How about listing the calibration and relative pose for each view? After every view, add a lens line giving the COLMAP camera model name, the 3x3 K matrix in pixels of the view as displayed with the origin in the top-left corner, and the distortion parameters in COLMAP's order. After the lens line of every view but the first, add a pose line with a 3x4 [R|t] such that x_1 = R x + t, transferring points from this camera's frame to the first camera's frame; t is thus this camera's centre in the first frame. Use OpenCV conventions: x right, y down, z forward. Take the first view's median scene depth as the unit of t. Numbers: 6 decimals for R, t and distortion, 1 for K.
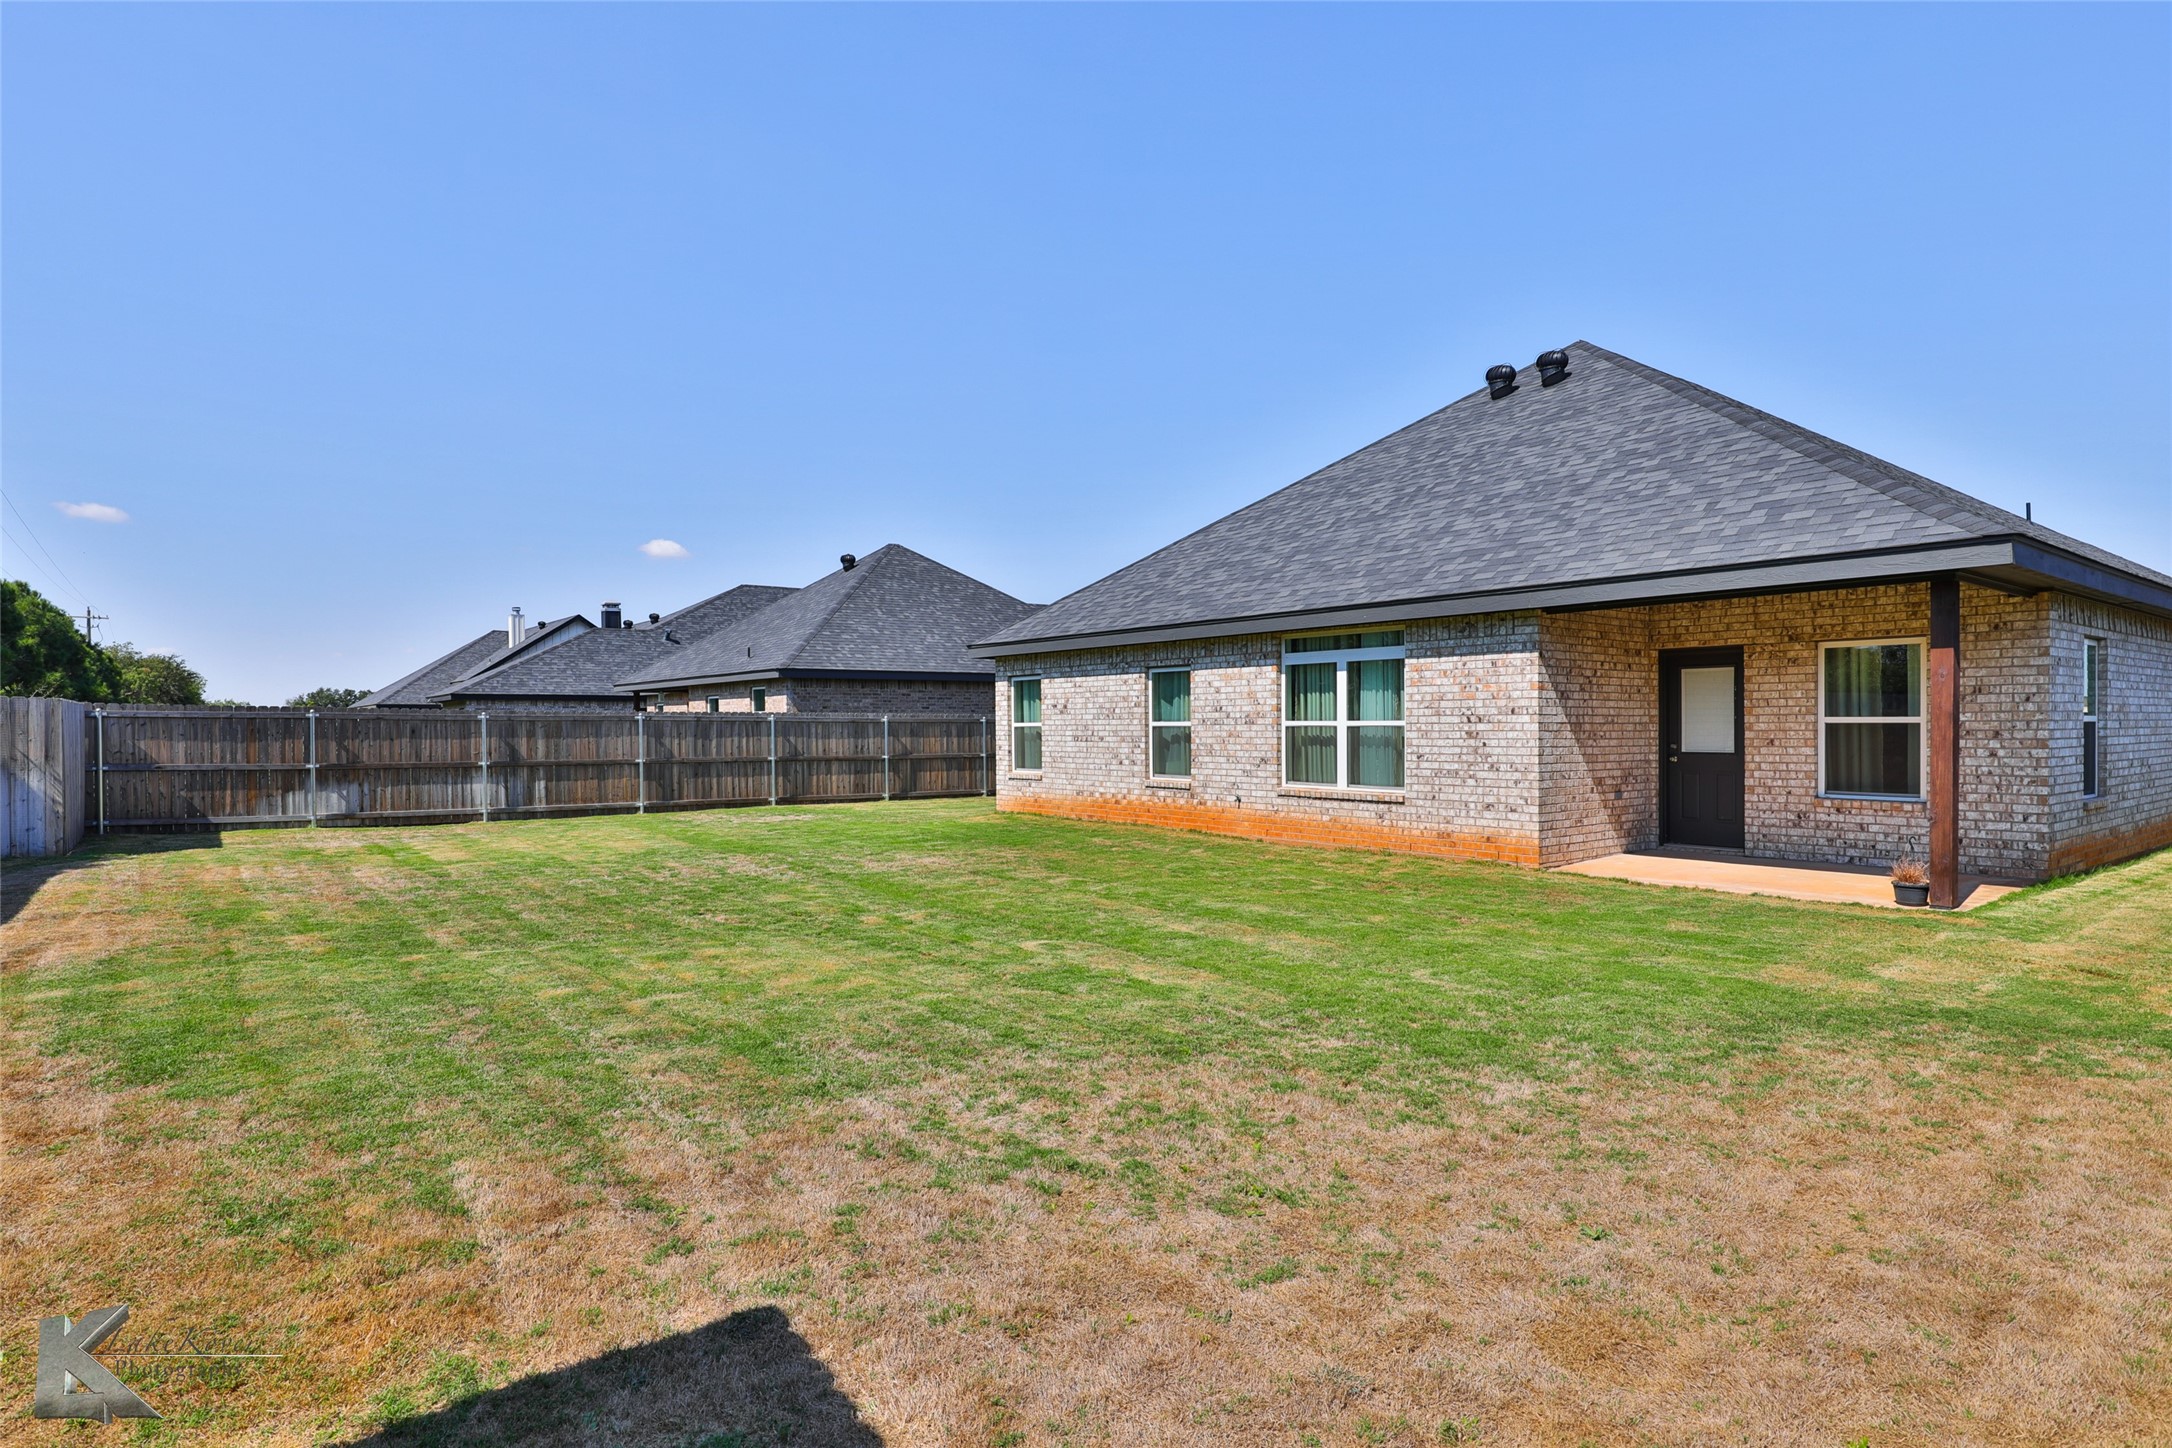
lens RADIAL K [[1132.2, 0, 1099.0], [0, 1132.2, 736.3], [0, 0, 1]] dist [0.001745, -0.001055]
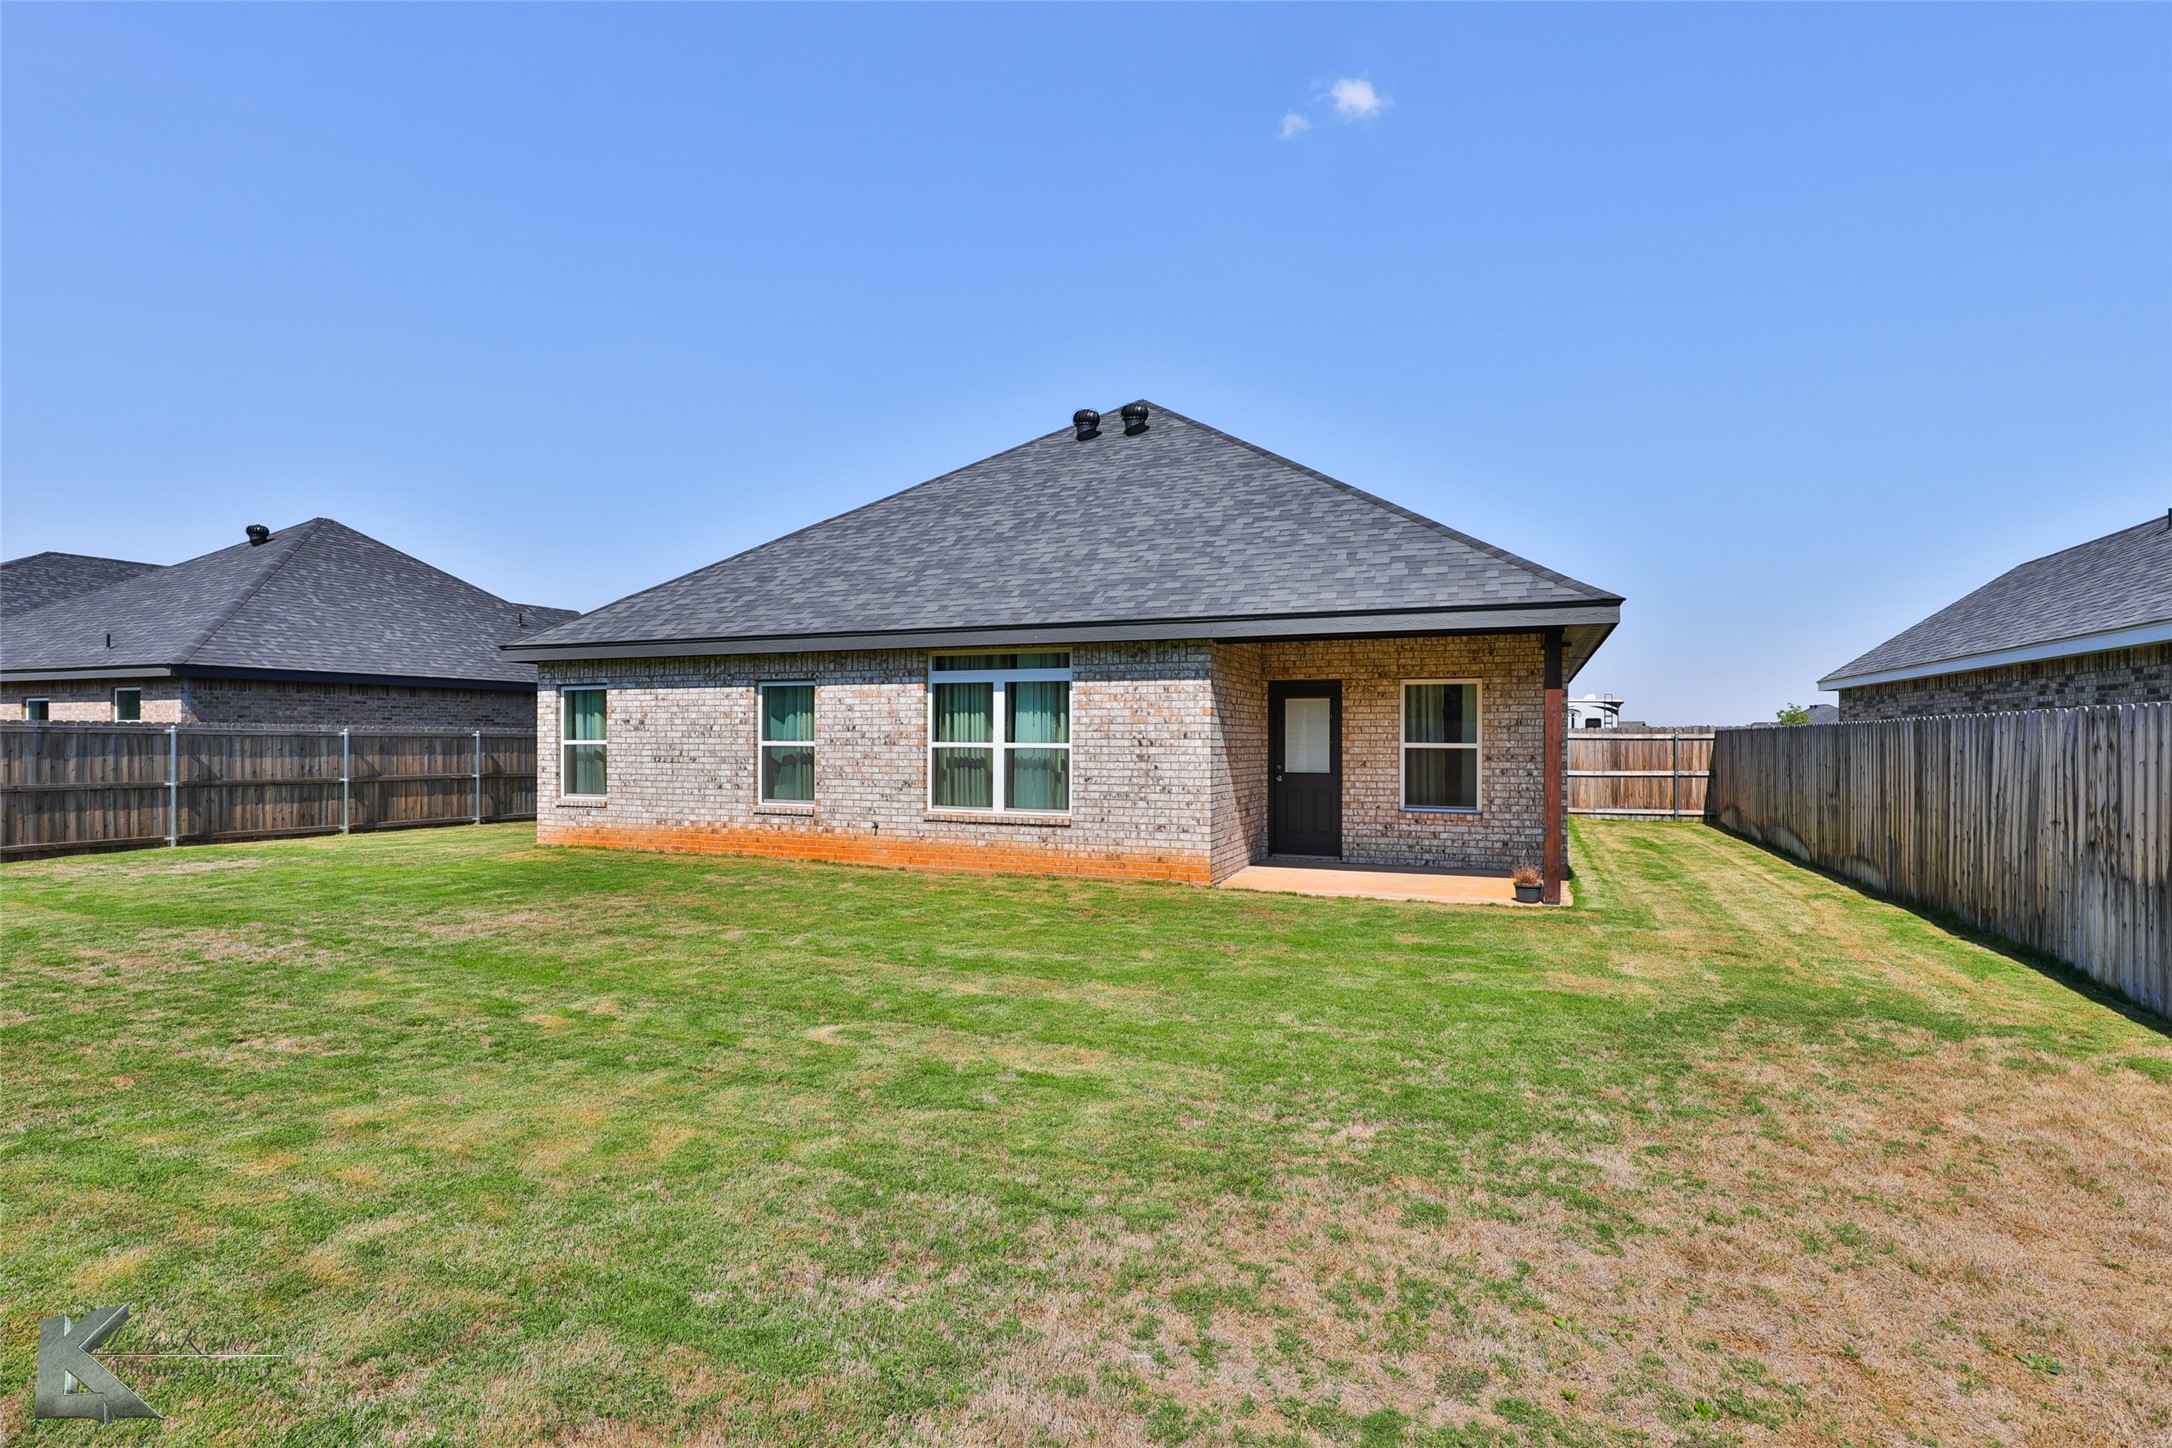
lens RADIAL K [[1053.4, 0, 1094.8], [0, 1053.4, 733.9], [0, 0, 1]] dist [-0.011776, 0.002169]
pose [[0.874393, 0.009156, 0.485133, -0.153075], [-0.002214, 0.999887, -0.014881, -0.007921], [-0.485214, 0.011937, 0.874314, 0.167995]]
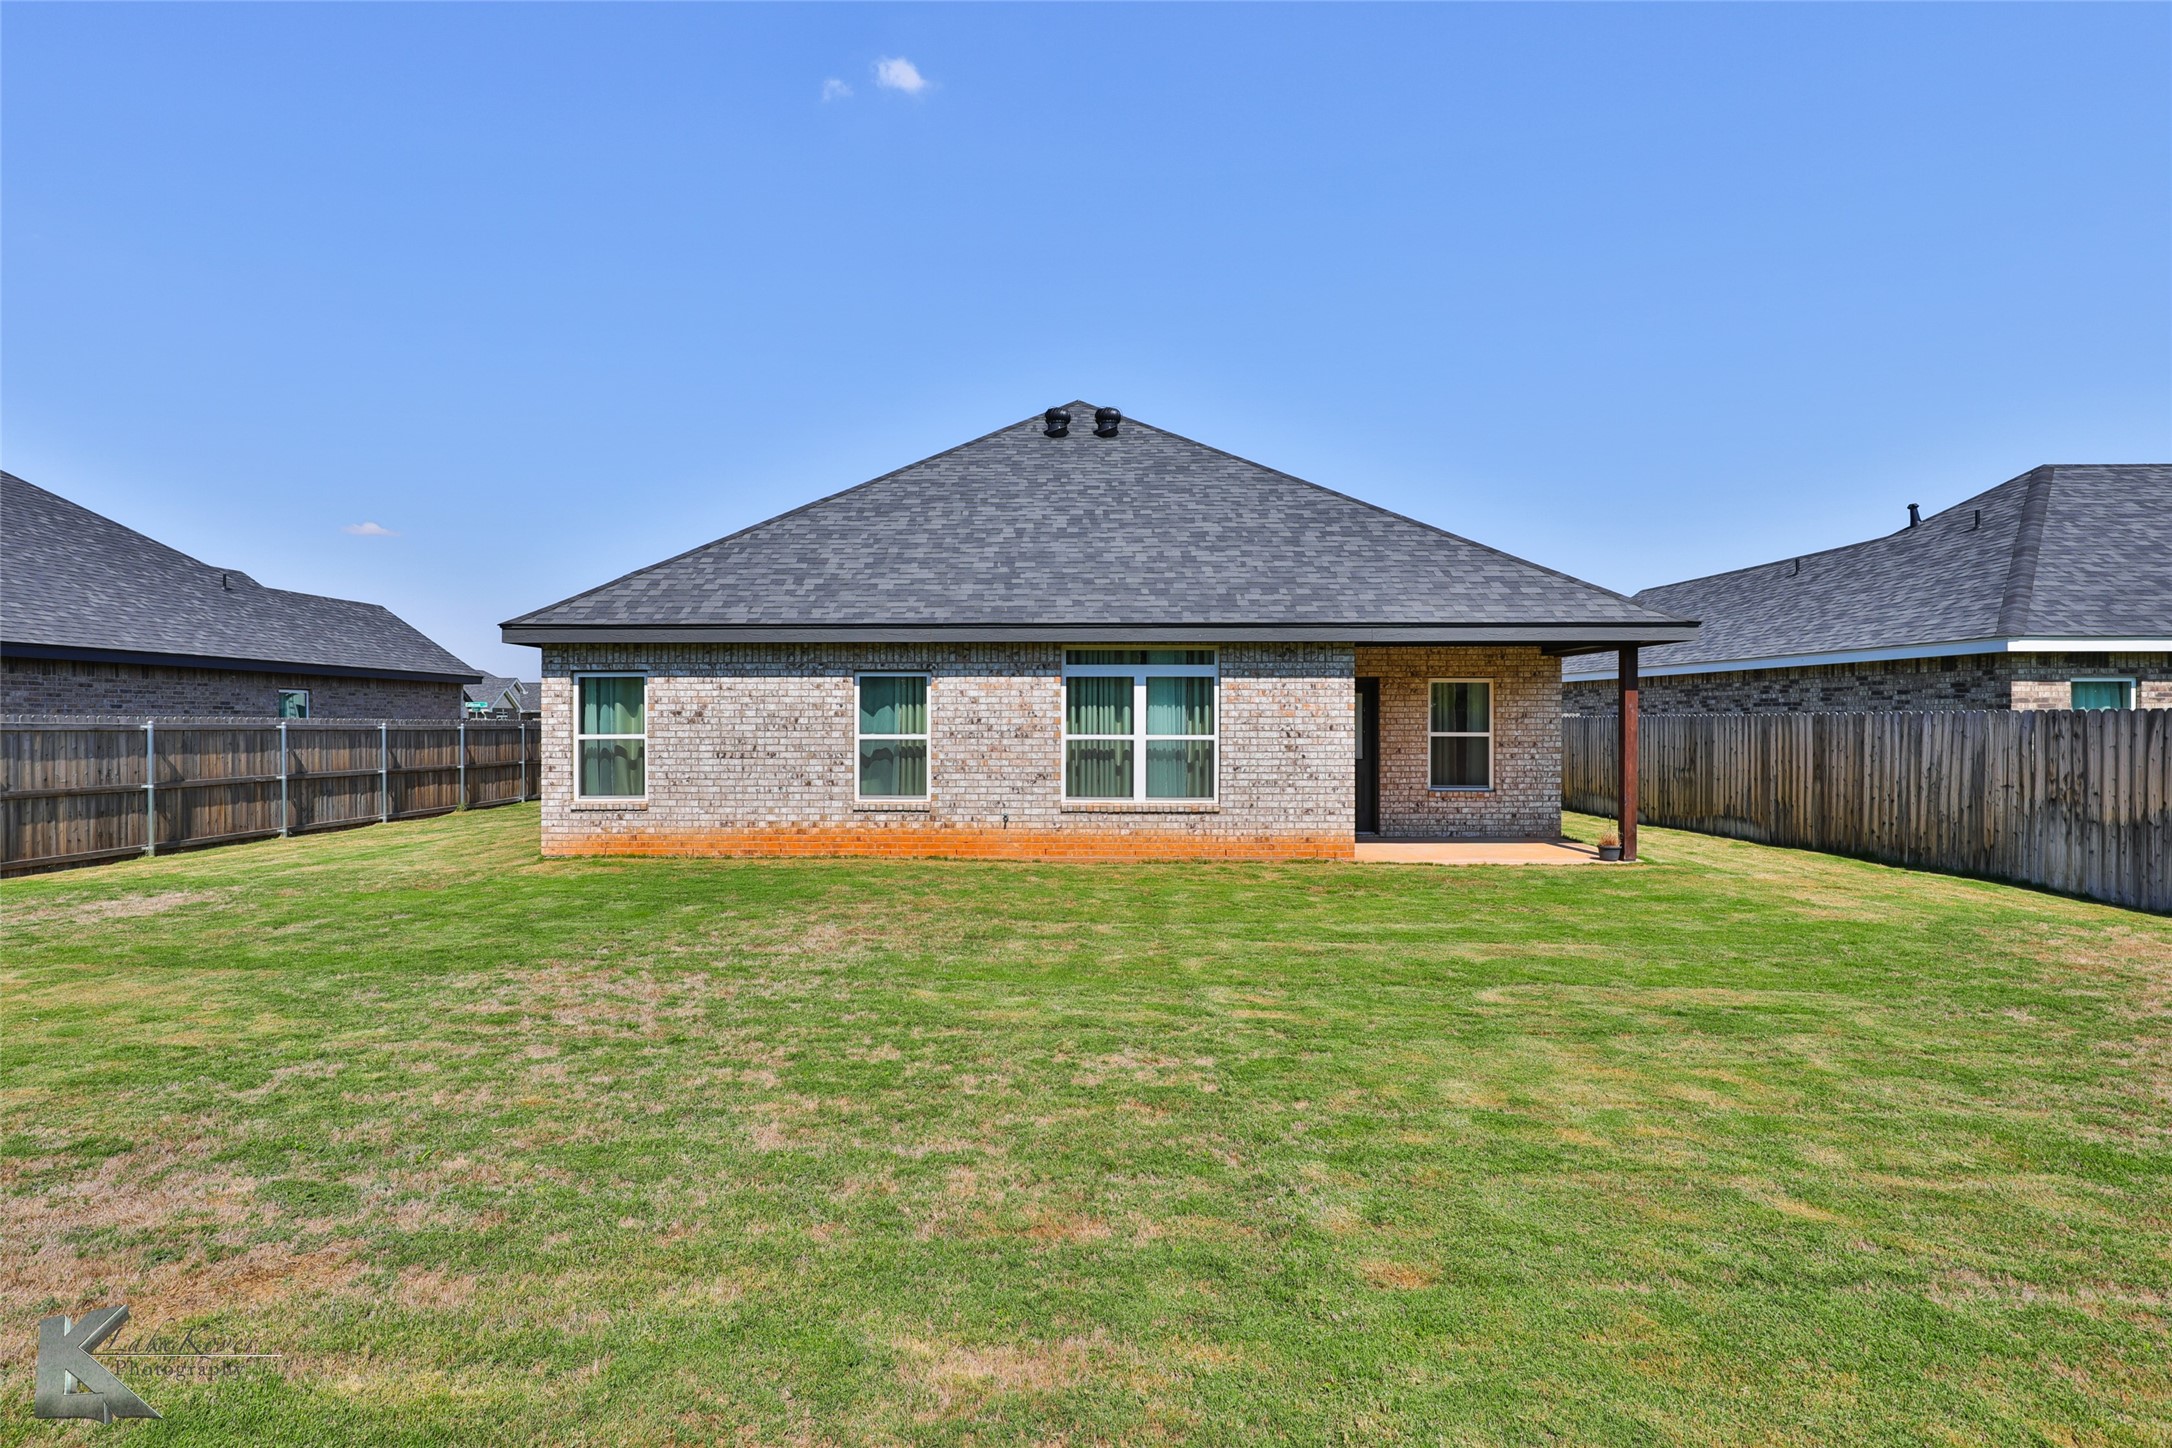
lens RADIAL K [[1053.4, 0, 1048.9], [0, 1053.4, 729.4], [0, 0, 1]] dist [-0.011776, 0.002169]
pose [[0.644265, 0.000259, 0.764802, -0.561775], [0.004745, 0.999979, -0.004336, -0.015010], [-0.764787, 0.006423, 0.644251, 0.454496]]
